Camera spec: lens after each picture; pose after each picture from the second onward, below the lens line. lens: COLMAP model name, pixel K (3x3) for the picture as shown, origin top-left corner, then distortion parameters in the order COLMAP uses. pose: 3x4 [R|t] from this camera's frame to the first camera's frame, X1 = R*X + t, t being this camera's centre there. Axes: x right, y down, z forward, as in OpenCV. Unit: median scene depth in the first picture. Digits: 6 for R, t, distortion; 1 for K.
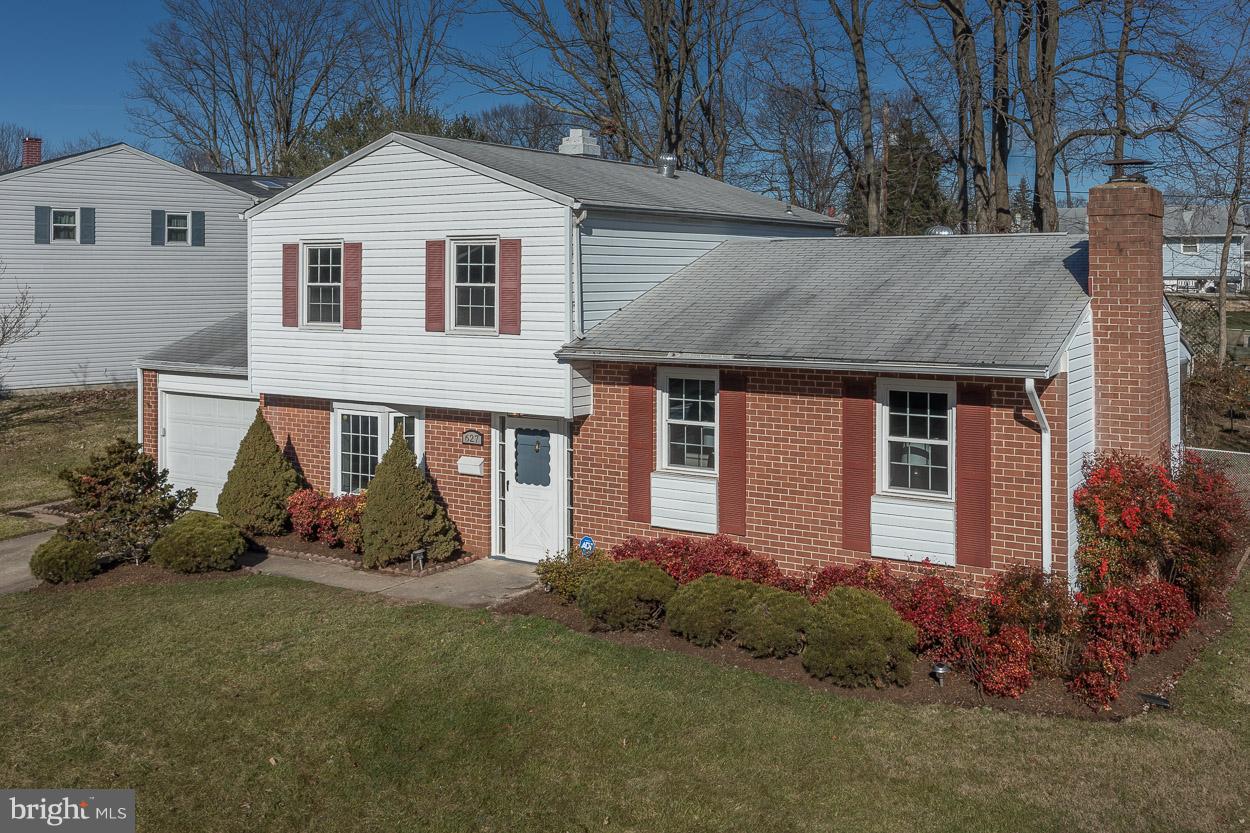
lens RADIAL K [[1506.0, 0, 625.0], [0, 1506.0, 416.5], [0, 0, 1]] dist [-0.020513, -0.021121]
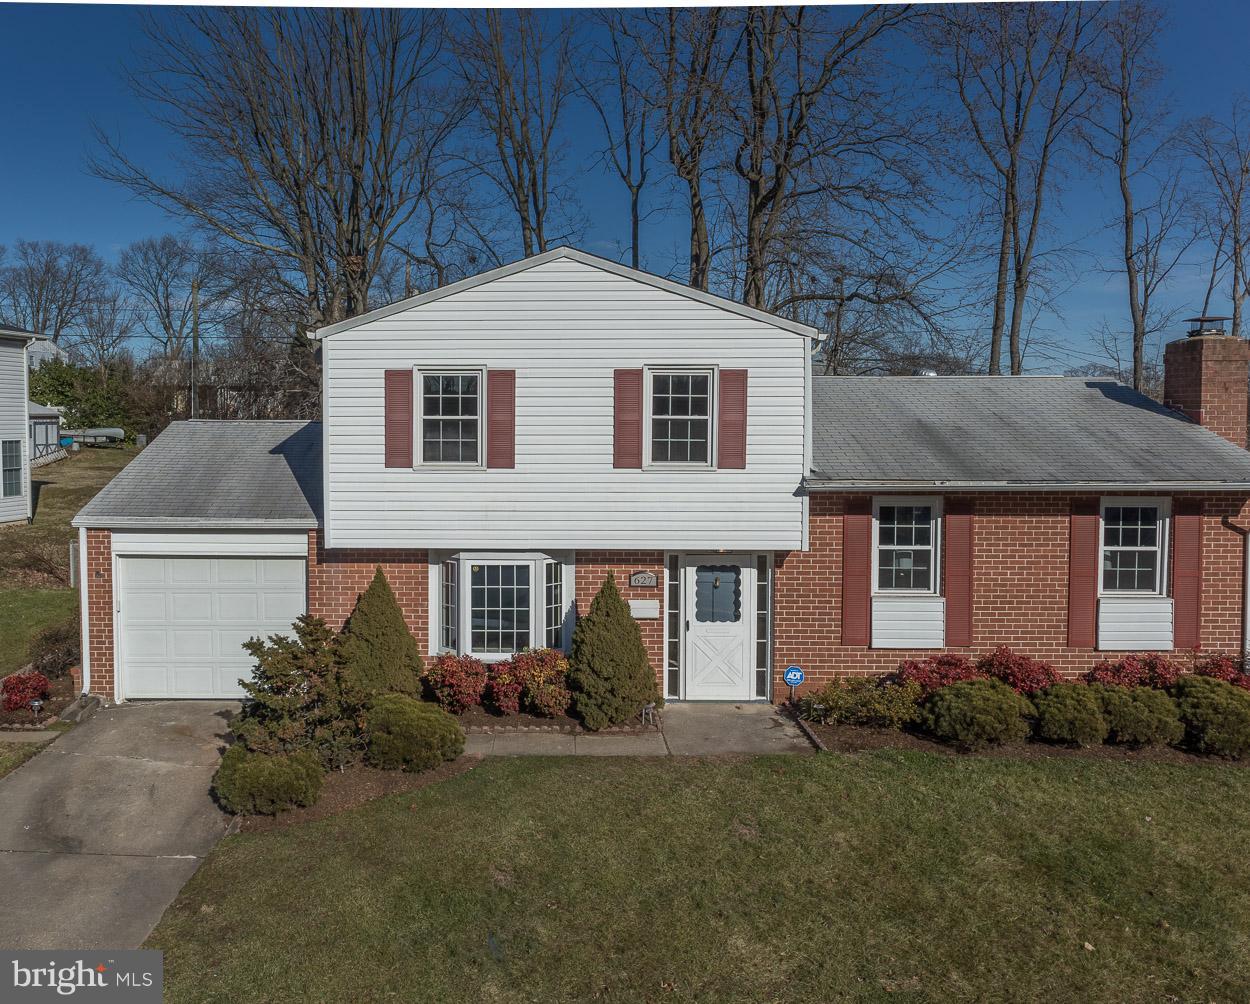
lens RADIAL K [[1136.3, 0, 624.5], [0, 1136.3, 527.5], [0, 0, 1]] dist [-0.014478, -0.002310]
pose [[0.793151, -0.062926, 0.605766, -0.559963], [0.056239, 0.997966, 0.030031, -0.041935], [-0.606423, 0.010249, 0.795076, 0.455113]]
